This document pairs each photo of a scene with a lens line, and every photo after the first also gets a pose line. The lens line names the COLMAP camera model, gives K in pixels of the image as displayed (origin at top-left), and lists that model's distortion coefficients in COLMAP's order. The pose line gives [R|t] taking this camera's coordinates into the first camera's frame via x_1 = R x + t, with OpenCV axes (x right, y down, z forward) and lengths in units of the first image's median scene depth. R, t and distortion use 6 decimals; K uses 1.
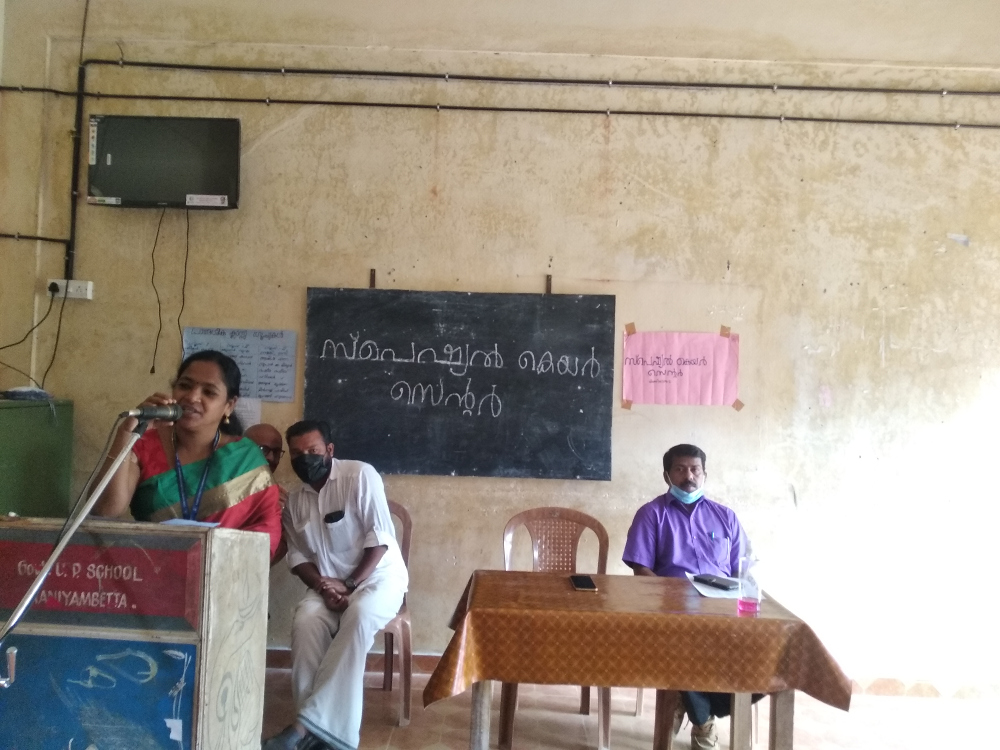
lens RADIAL K [[810.0, 0, 498.8], [0, 810.0, 375.2], [0, 0, 1]] dist [0.038074, -0.060648]
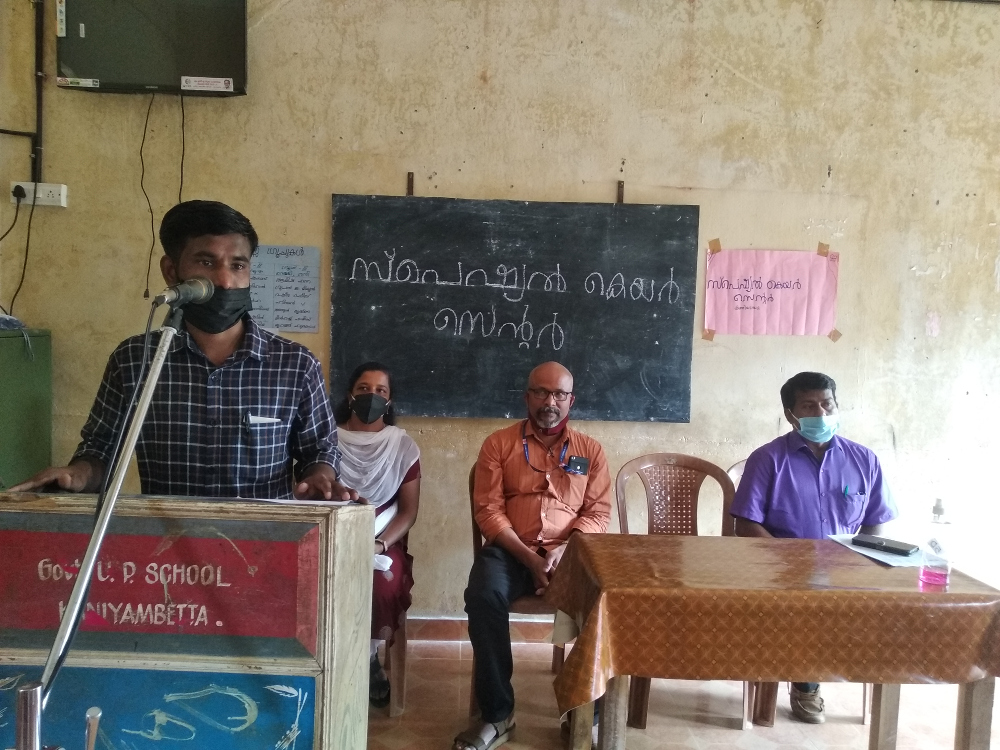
lens RADIAL K [[810.0, 0, 500.7], [0, 810.0, 382.8], [0, 0, 1]] dist [0.038074, -0.060648]
pose [[0.998477, -0.004804, 0.054961, -0.111141], [-0.000034, 0.996149, 0.087681, 0.011226], [-0.055170, -0.087549, 0.994631, 0.147176]]
